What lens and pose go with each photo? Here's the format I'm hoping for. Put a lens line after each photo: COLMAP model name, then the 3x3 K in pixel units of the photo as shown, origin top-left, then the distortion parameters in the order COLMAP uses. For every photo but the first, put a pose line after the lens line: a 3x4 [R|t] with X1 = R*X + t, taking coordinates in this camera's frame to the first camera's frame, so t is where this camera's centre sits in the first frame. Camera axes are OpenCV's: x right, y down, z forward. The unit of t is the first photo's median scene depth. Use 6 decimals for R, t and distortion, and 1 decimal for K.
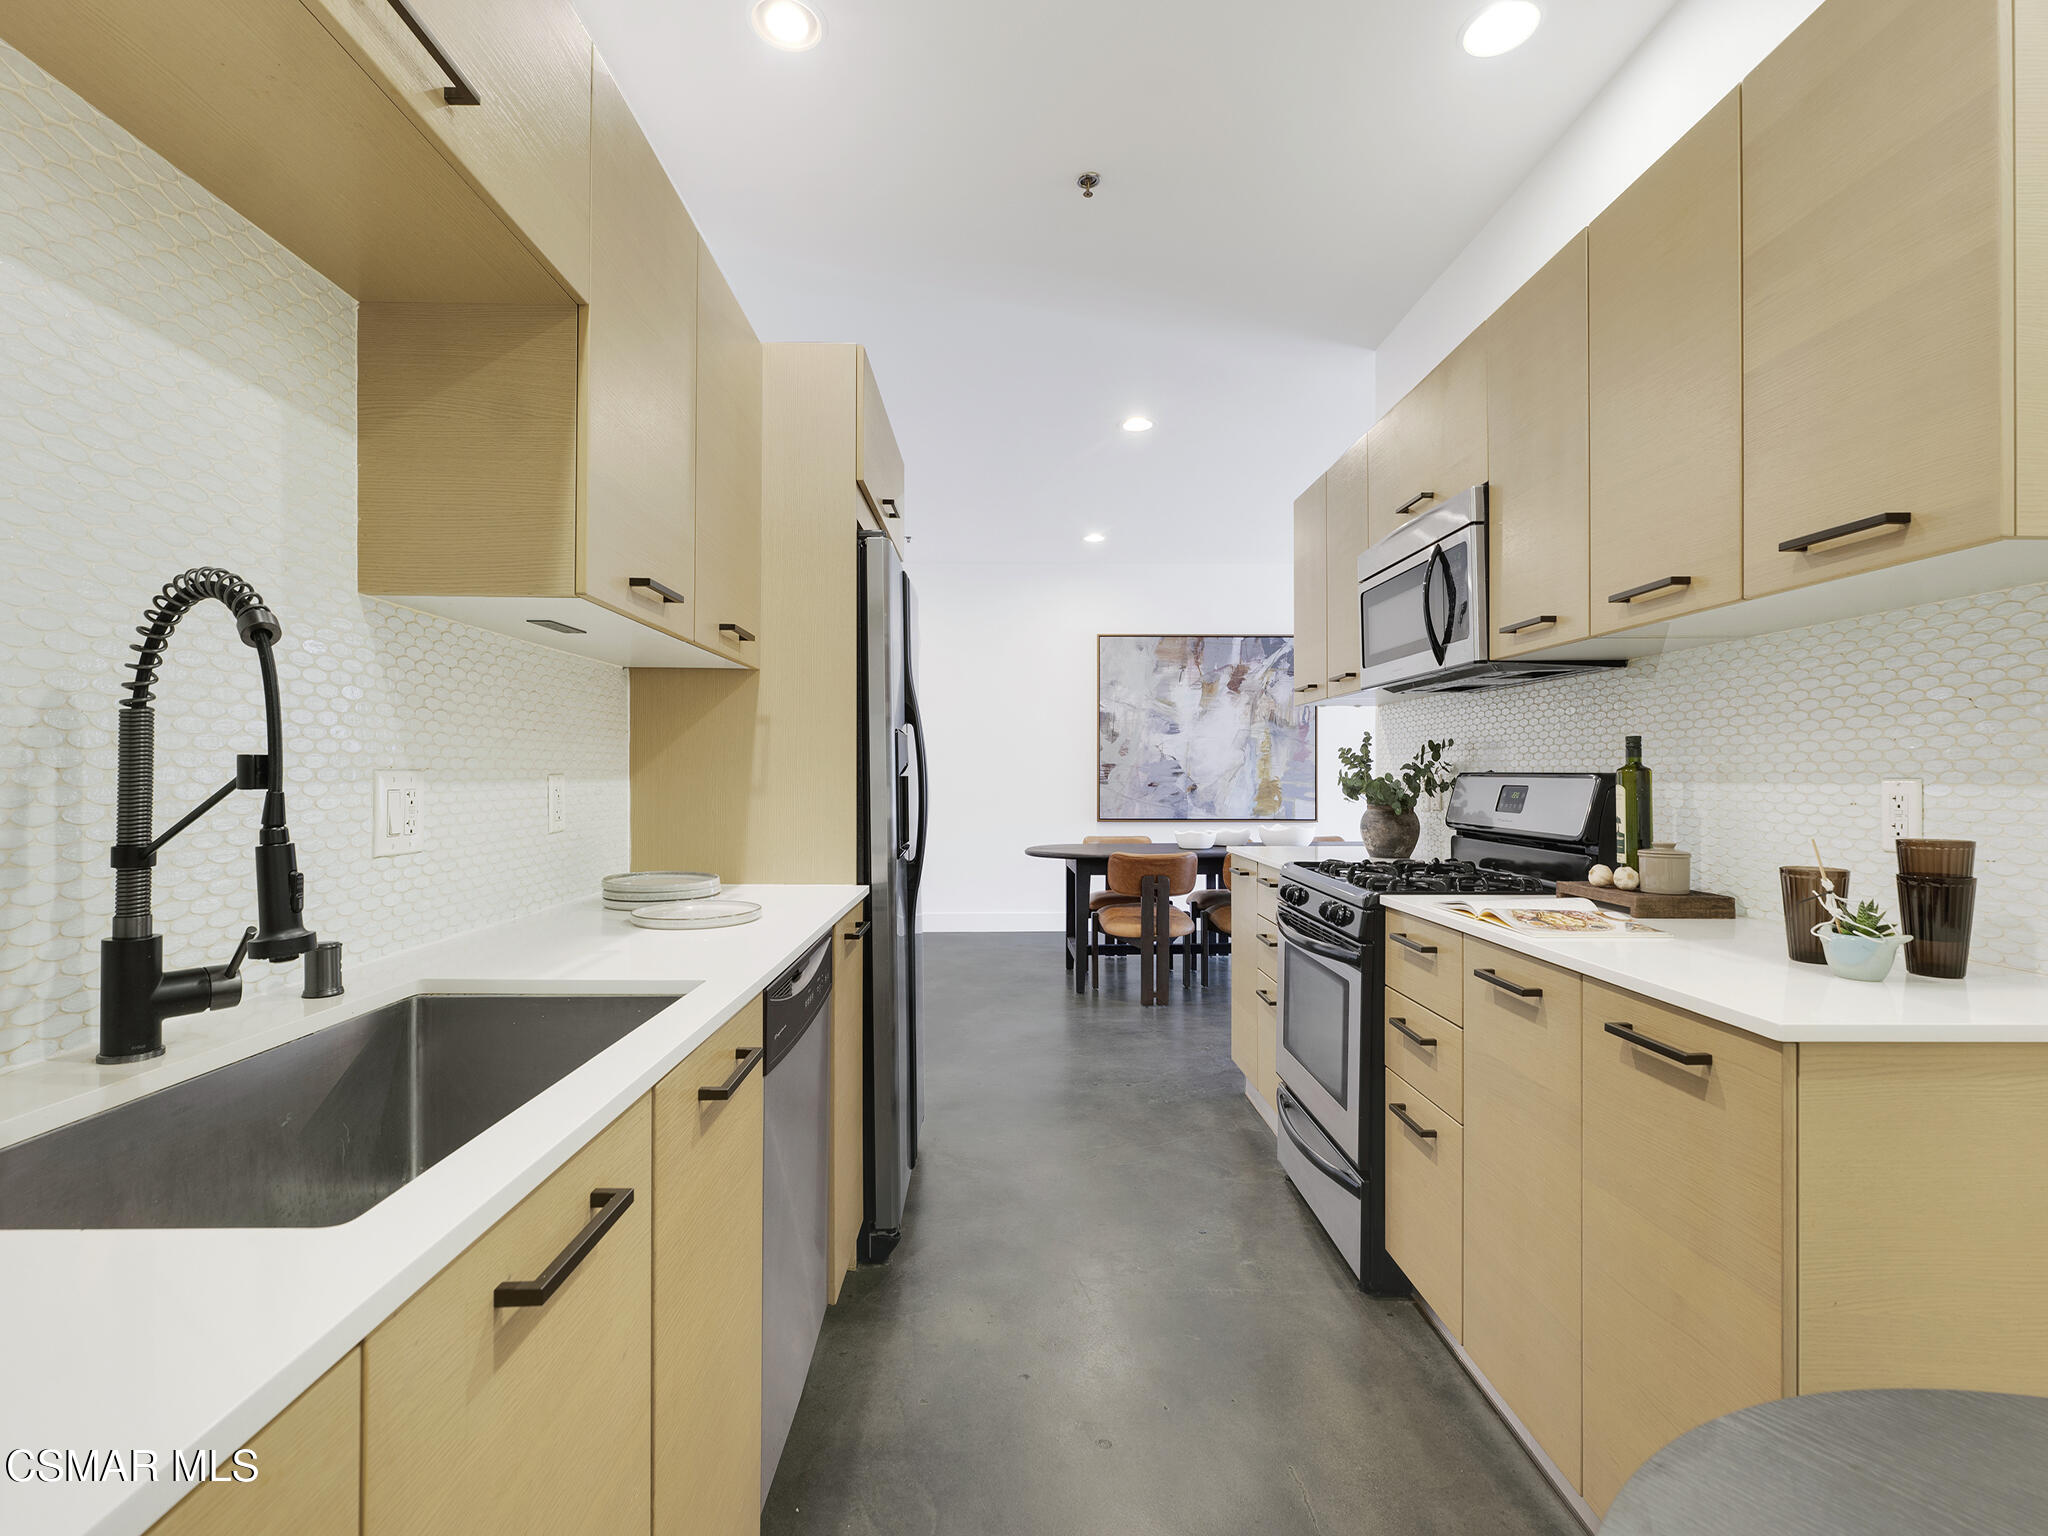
lens RADIAL K [[935.1, 0, 1024.8], [0, 935.1, 767.4], [0, 0, 1]] dist [-0.000502, -0.000033]
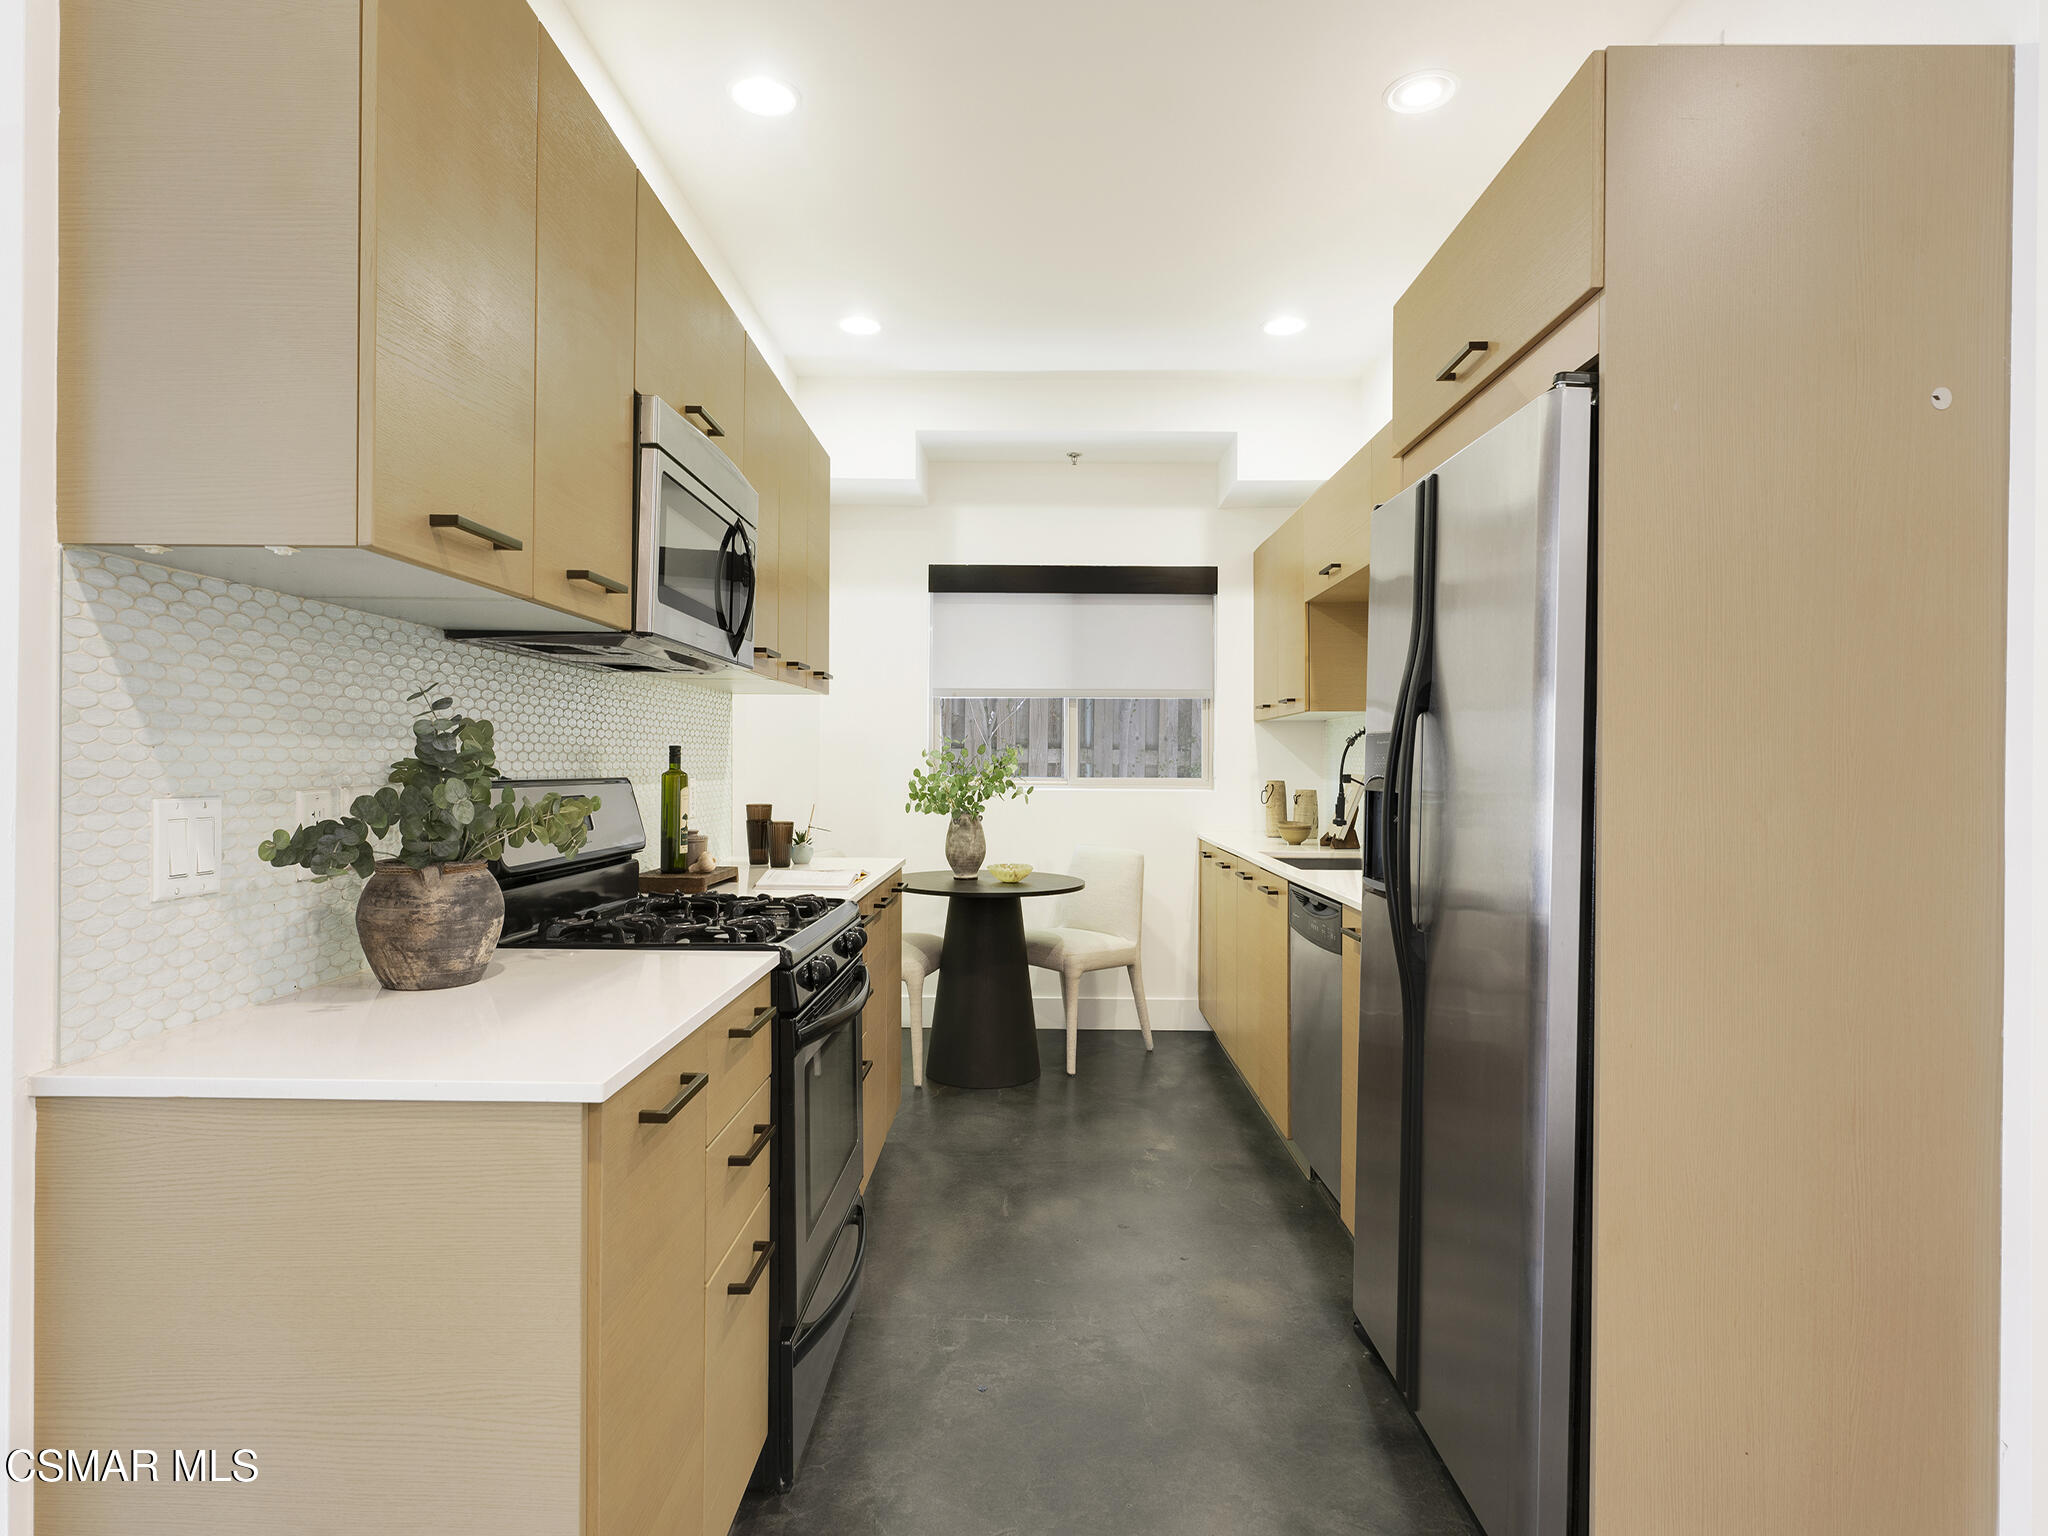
lens RADIAL K [[1084.1, 0, 1021.7], [0, 1084.1, 768.0], [0, 0, 1]] dist [-0.001848, -0.000442]
pose [[-0.999623, -0.008314, 0.026174, 0.150858], [-0.008333, 0.999965, -0.000623, -0.006851], [-0.026168, -0.000841, -0.999657, 1.995027]]
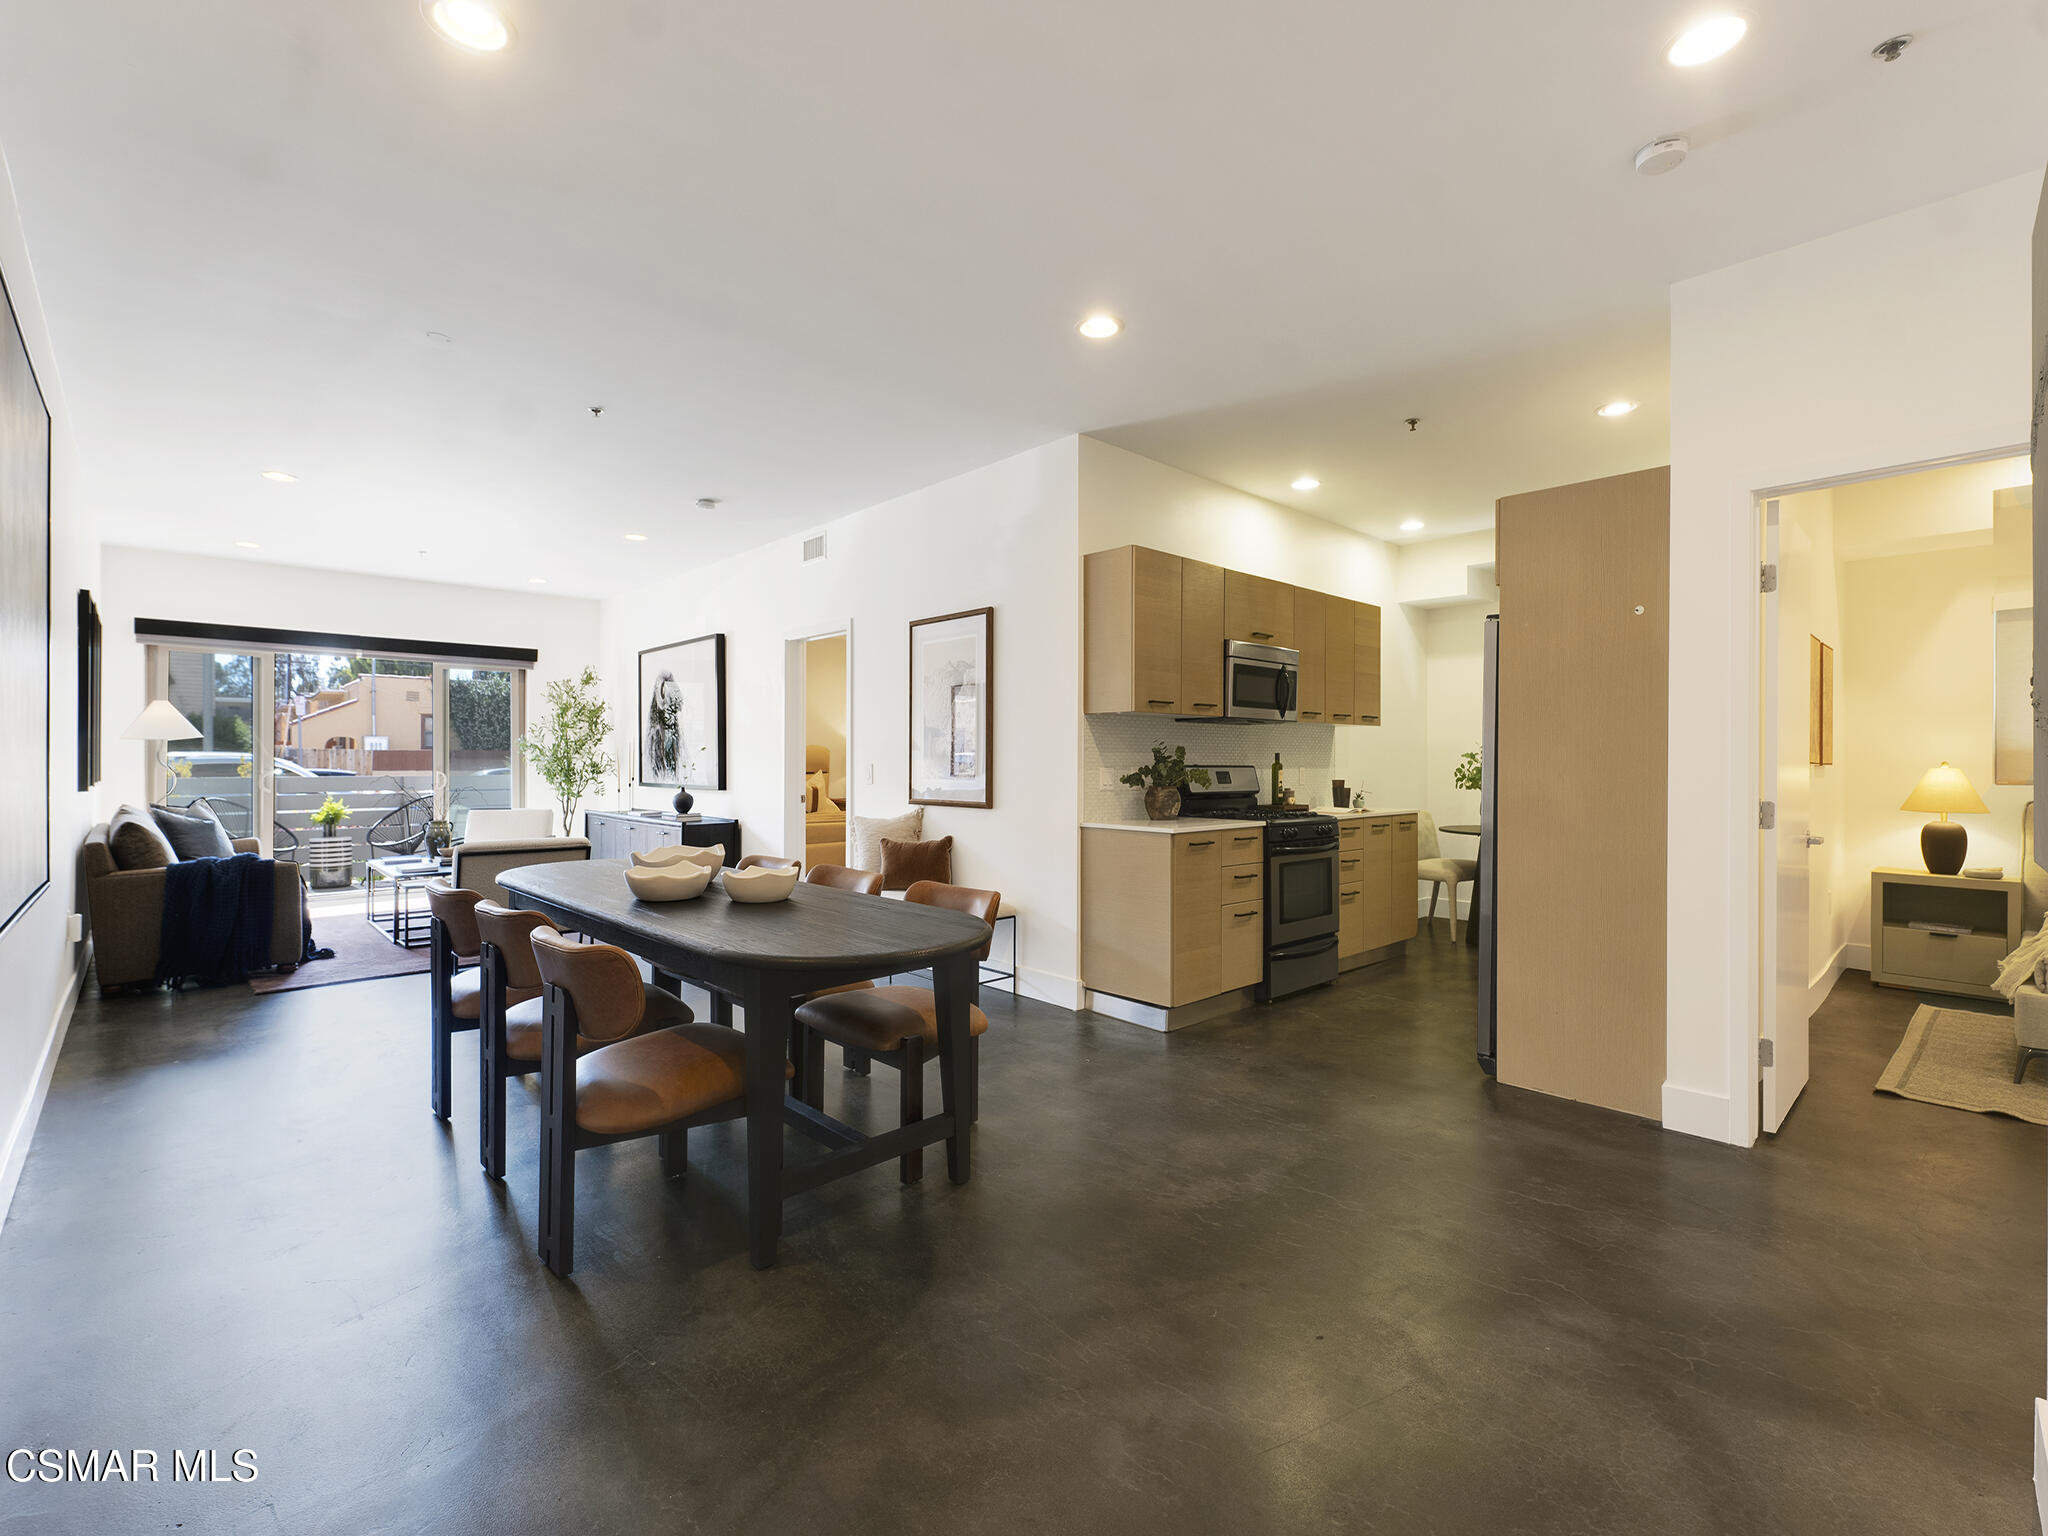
lens RADIAL K [[935.1, 0, 1023.3], [0, 935.1, 764.5], [0, 0, 1]] dist [-0.000502, -0.000033]
pose [[-0.672612, -0.004090, 0.739984, -0.804694], [-0.004259, 0.999990, 0.001656, 0.001209], [-0.739983, -0.002038, -0.672623, 2.973250]]
